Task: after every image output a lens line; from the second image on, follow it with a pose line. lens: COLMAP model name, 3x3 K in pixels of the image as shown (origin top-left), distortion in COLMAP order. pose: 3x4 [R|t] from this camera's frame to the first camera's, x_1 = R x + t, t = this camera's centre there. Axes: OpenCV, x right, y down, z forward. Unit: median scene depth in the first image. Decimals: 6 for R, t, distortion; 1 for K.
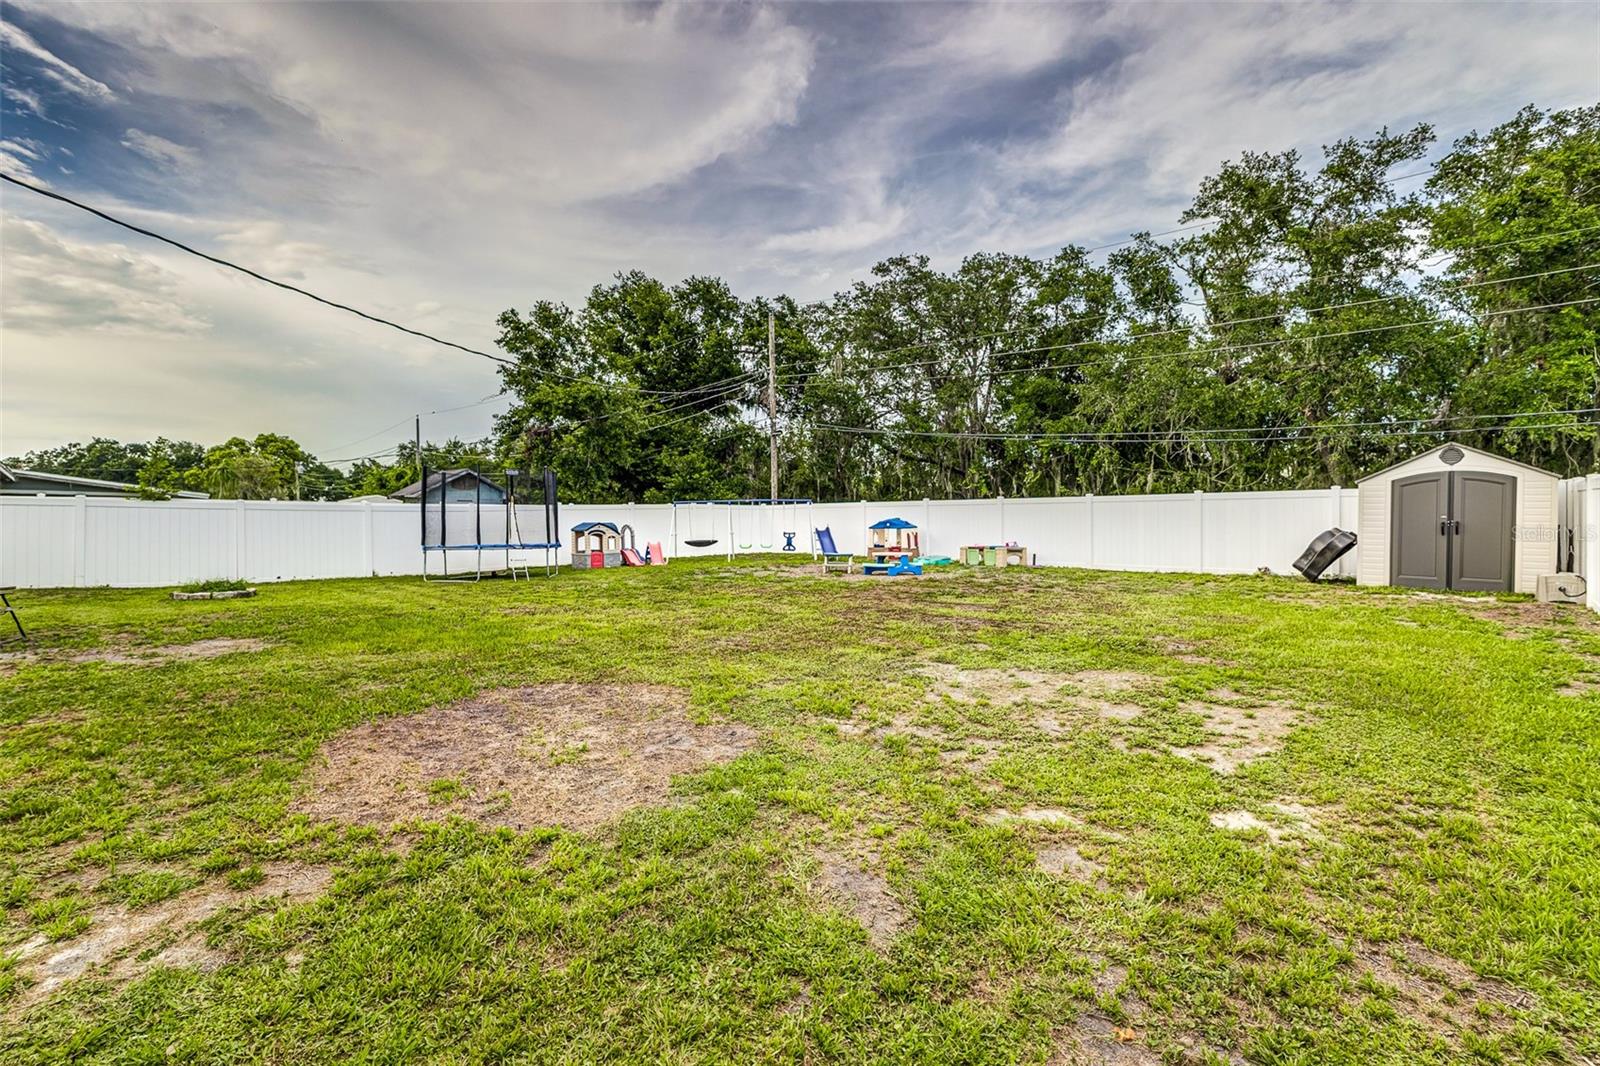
lens RADIAL K [[711.3, 0, 836.5], [0, 711.3, 526.8], [0, 0, 1]] dist [0.008019, -0.001796]
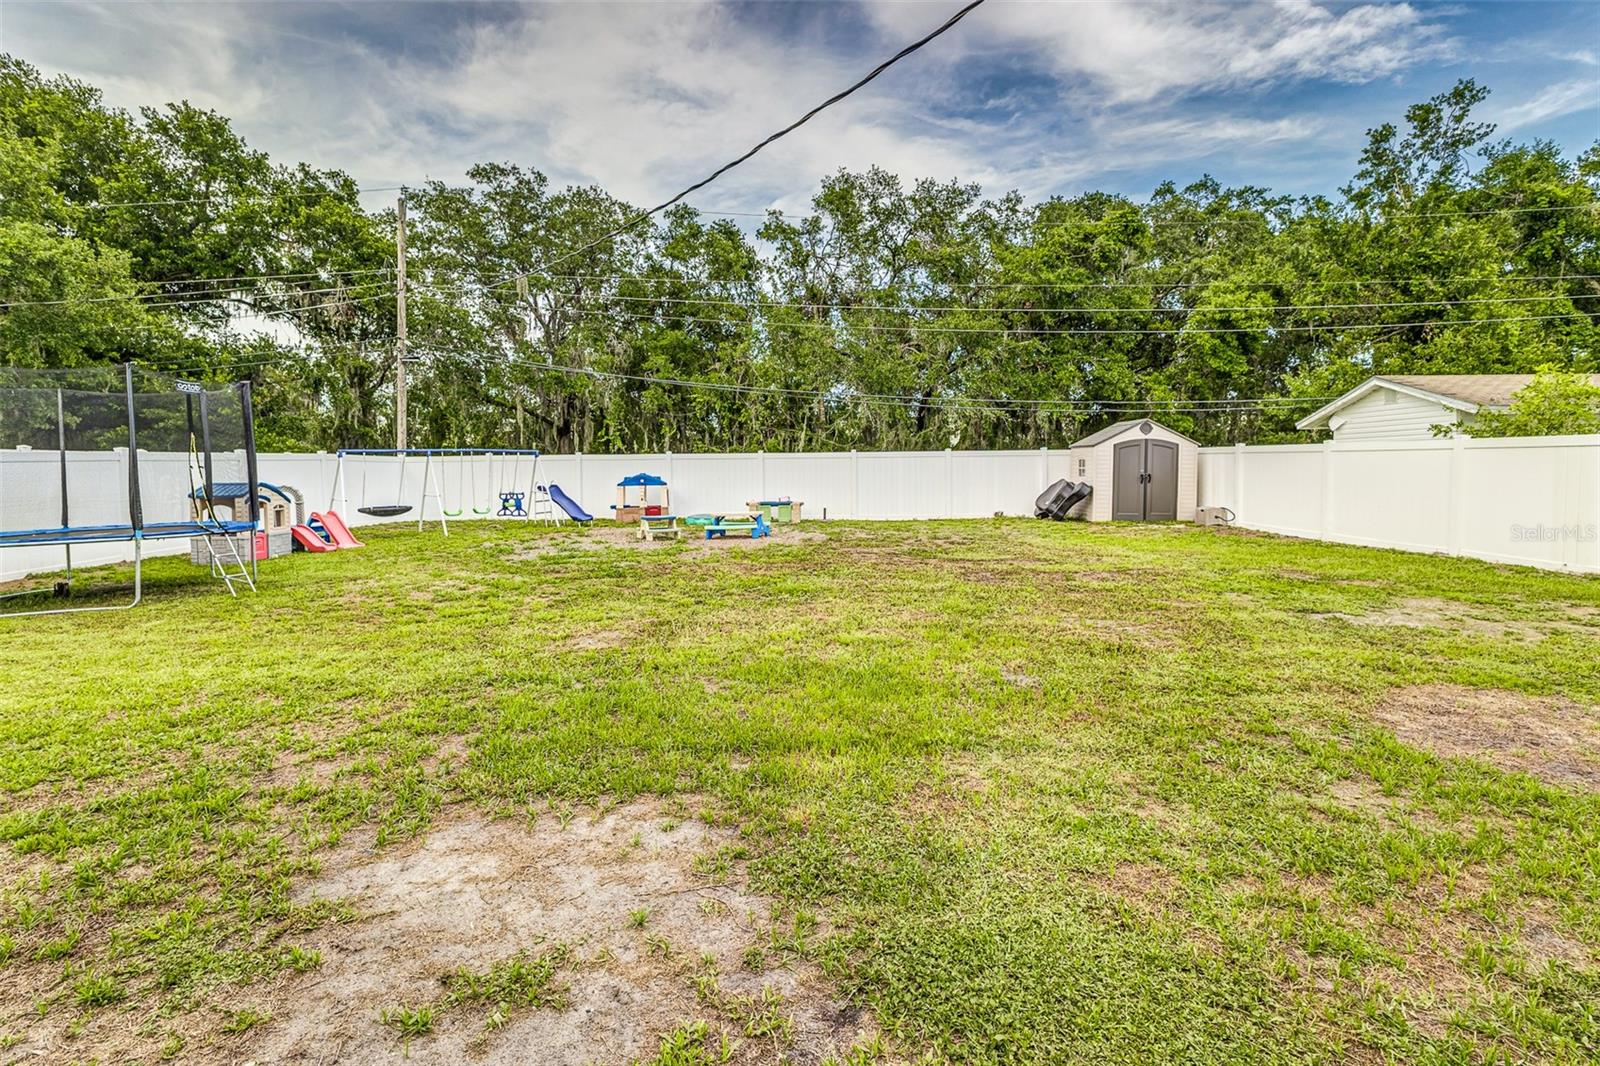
lens RADIAL K [[711.3, 0, 752.7], [0, 711.3, 493.3], [0, 0, 1]] dist [0.008019, -0.001796]
pose [[0.744086, -0.020326, 0.667774, -0.316691], [0.011855, 0.999781, 0.017222, -0.000949], [-0.667978, -0.004898, 0.744165, 0.207710]]
